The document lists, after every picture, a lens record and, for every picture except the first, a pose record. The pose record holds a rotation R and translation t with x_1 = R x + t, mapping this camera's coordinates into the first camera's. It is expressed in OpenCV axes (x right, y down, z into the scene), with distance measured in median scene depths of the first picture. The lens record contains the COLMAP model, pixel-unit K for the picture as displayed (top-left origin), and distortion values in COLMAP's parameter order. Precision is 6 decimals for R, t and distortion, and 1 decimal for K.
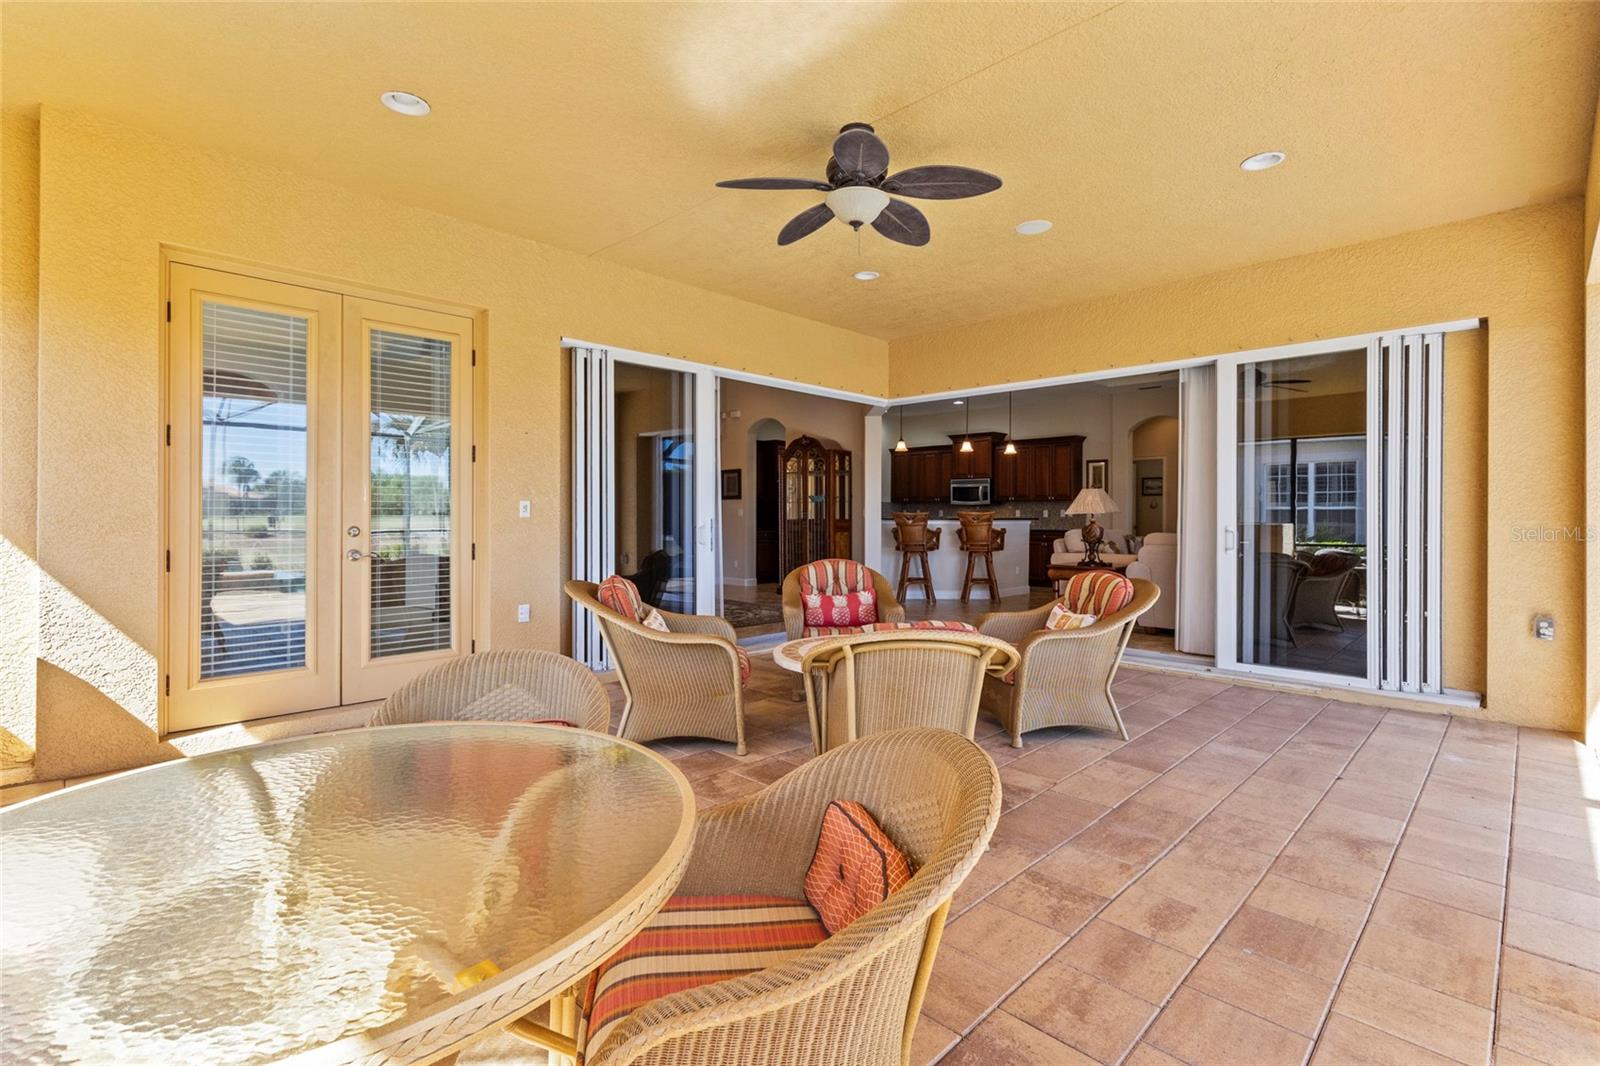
lens RADIAL K [[734.0, 0, 800.2], [0, 734.0, 523.9], [0, 0, 1]] dist [-0.000466, 0.001218]
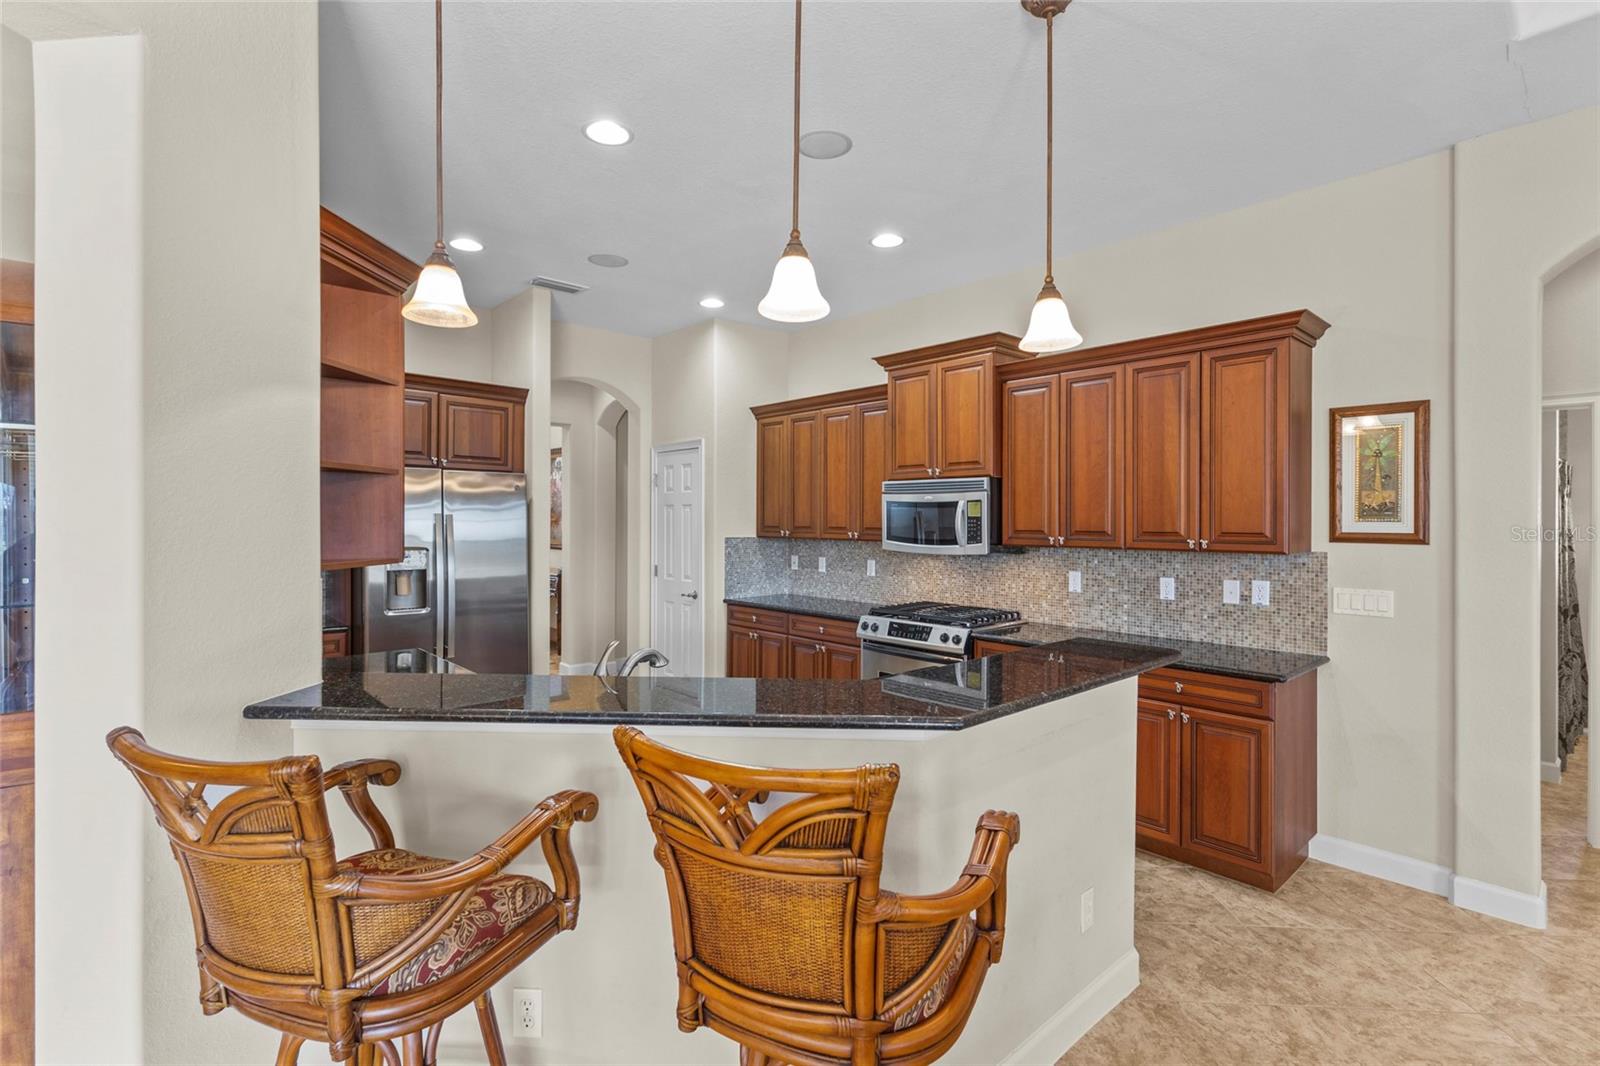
lens RADIAL K [[734.0, 0, 800.2], [0, 734.0, 523.9], [0, 0, 1]] dist [-0.000466, 0.001218]
pose [[0.999051, 0.008842, -0.042638, 0.188656], [-0.009619, 0.999791, -0.018066, -0.034125], [0.042470, 0.018459, 0.998927, 0.671618]]
